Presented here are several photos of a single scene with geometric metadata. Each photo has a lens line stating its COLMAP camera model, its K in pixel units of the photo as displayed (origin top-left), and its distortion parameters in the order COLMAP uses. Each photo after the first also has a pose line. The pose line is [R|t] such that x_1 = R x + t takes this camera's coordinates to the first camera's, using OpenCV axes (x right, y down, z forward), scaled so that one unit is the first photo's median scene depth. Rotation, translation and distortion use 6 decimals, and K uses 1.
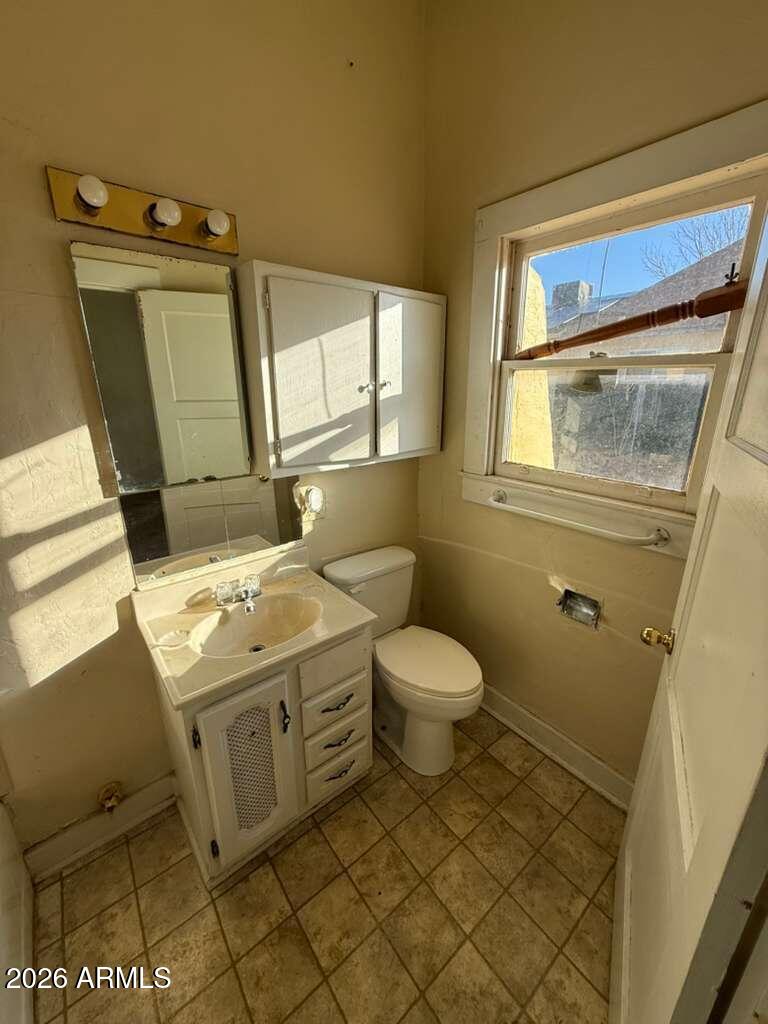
lens RADIAL K [[408.3, 0, 383.7], [0, 408.3, 520.9], [0, 0, 1]] dist [-0.000589, 0.000339]
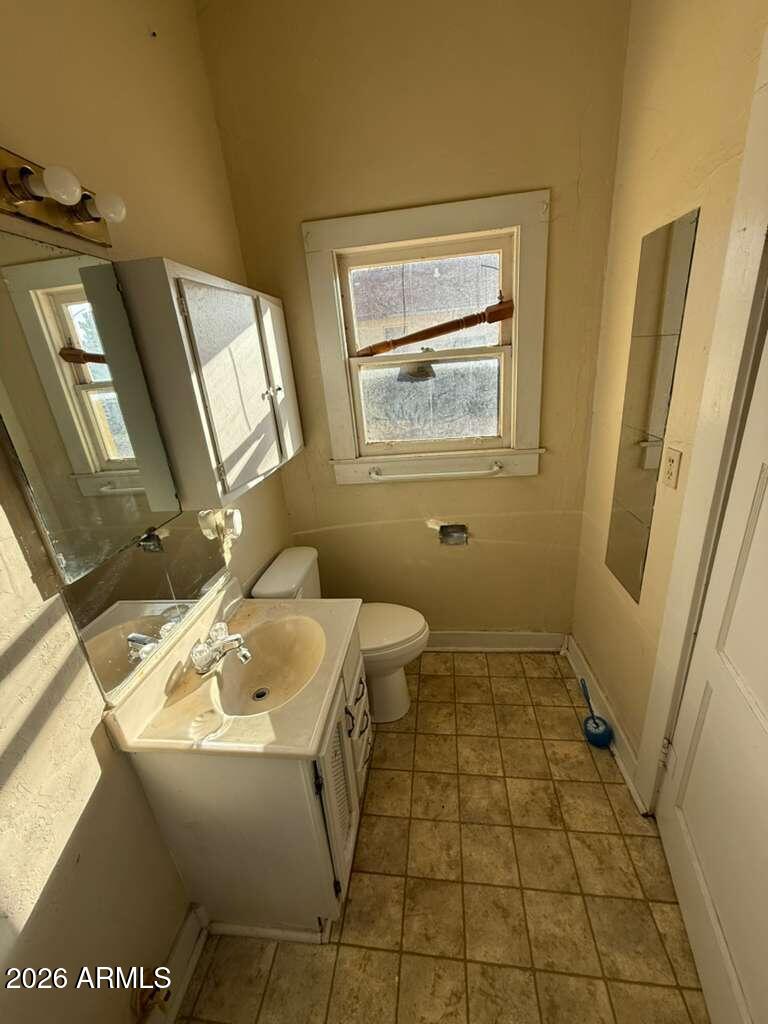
lens RADIAL K [[408.3, 0, 387.1], [0, 408.3, 522.3], [0, 0, 1]] dist [-0.000589, 0.000339]
pose [[0.711072, -0.316011, 0.628104, -0.584110], [0.301237, 0.944092, 0.133962, -0.085865], [-0.635322, 0.093951, 0.766511, 0.098209]]
